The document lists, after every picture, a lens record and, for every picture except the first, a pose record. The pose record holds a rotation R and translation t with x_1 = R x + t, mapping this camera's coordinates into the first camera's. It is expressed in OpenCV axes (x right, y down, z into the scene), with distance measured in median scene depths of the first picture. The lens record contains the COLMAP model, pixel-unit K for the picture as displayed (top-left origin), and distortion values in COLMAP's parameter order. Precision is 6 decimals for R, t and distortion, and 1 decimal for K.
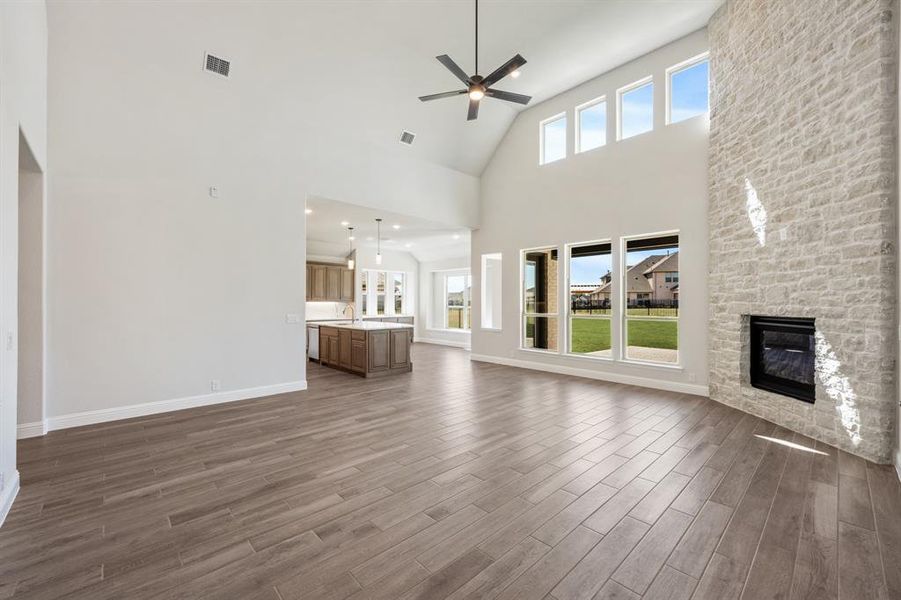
lens RADIAL K [[374.5, 0, 446.2], [0, 374.5, 301.9], [0, 0, 1]] dist [0.000456, -0.001163]
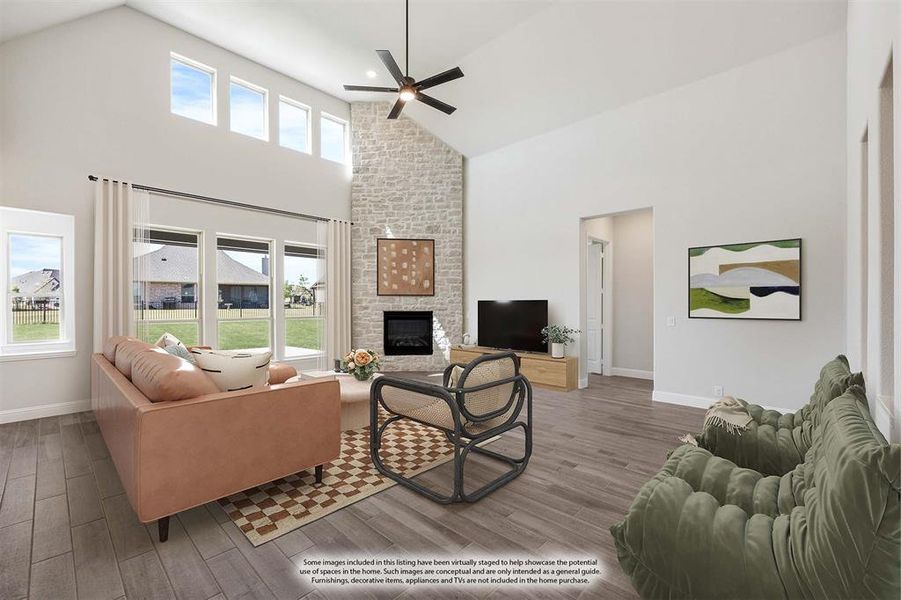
lens RADIAL K [[374.5, 0, 451.6], [0, 374.5, 303.8], [0, 0, 1]] dist [0.000456, -0.001163]
pose [[-0.086646, 0.001840, 0.996237, -0.773356], [0.001702, 0.999997, -0.001699, 0.005849], [-0.996238, 0.001549, -0.086649, 0.810724]]
